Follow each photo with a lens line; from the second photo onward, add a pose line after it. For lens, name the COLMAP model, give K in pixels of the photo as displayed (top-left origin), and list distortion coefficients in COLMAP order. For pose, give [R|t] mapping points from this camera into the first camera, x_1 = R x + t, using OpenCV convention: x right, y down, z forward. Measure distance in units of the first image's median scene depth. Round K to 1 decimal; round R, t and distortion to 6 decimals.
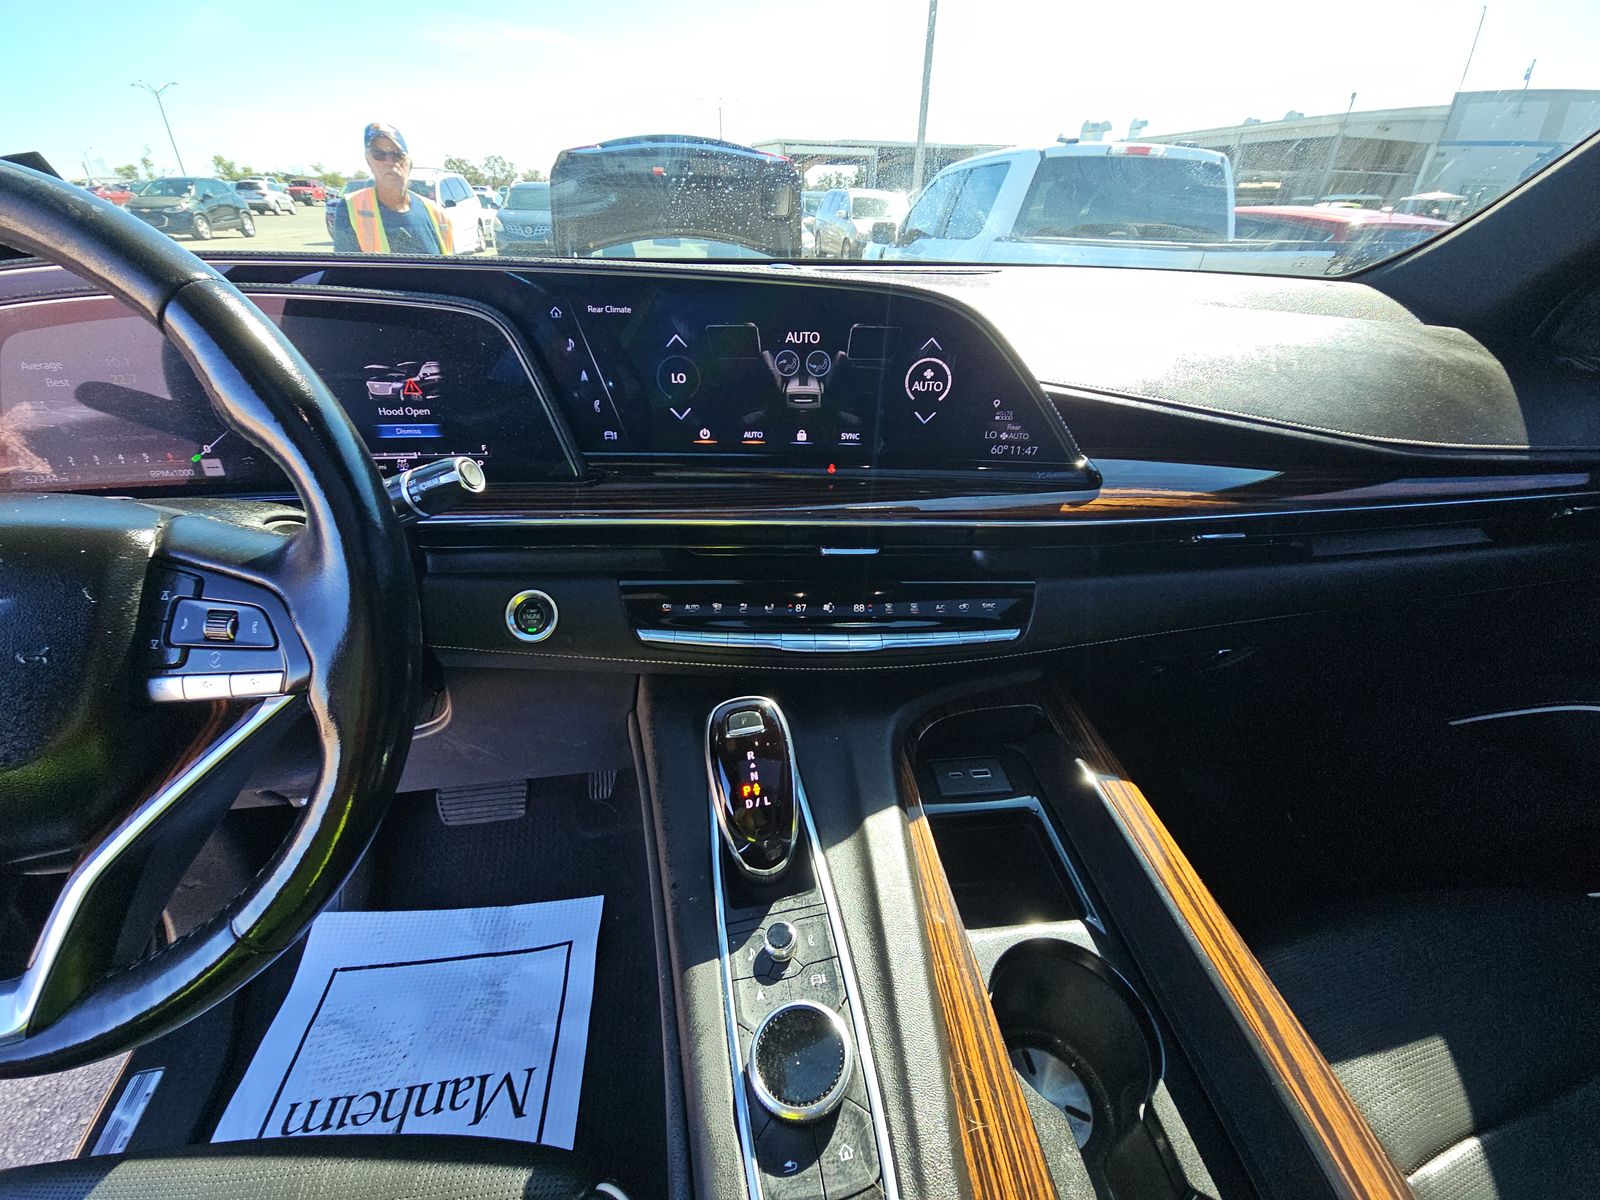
lens RADIAL K [[642.8, 0, 800.0], [0, 642.8, 600.0], [0, 0, 1]] dist [-0.000095, -0.003591]
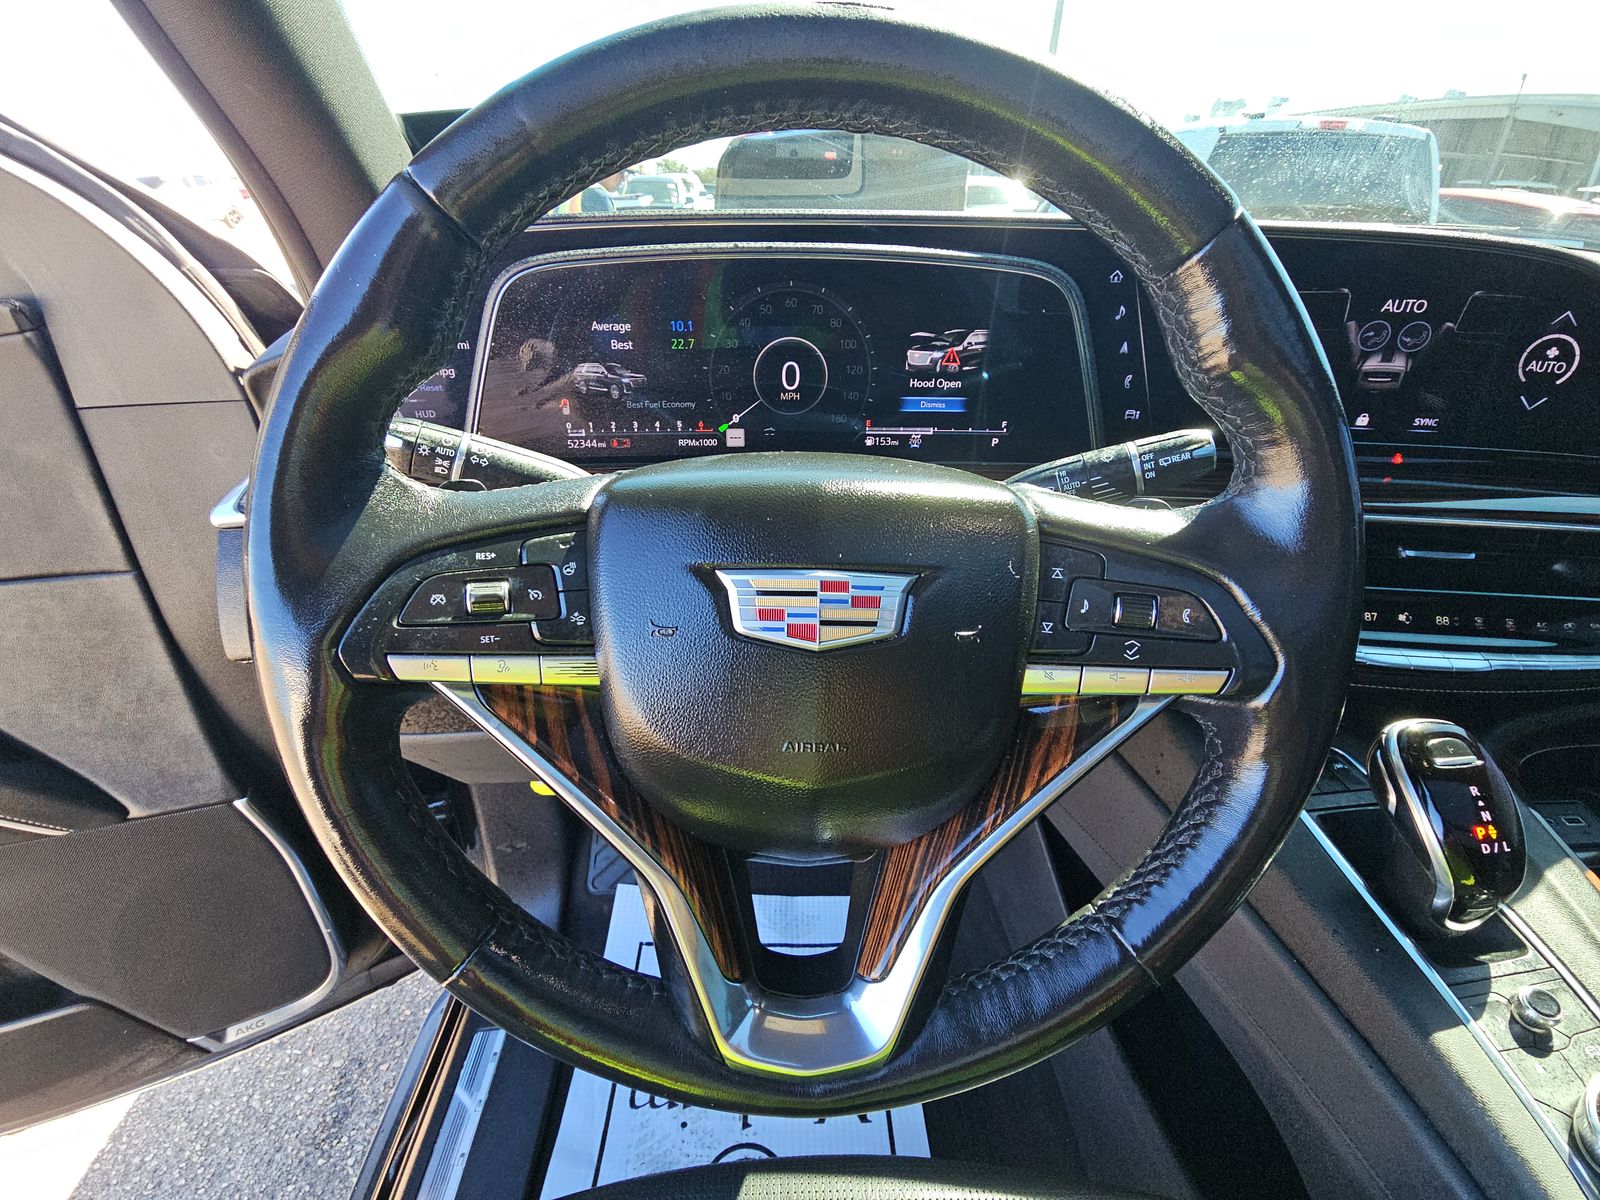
lens RADIAL K [[642.9, 0, 764.1], [0, 642.9, 592.5], [0, 0, 1]] dist [0.021511, -0.014574]
pose [[0.993088, 0.051666, -0.105390, -0.744762], [-0.052037, 0.998645, -0.000771, 0.023505], [0.105208, 0.006250, 0.994431, 0.042425]]
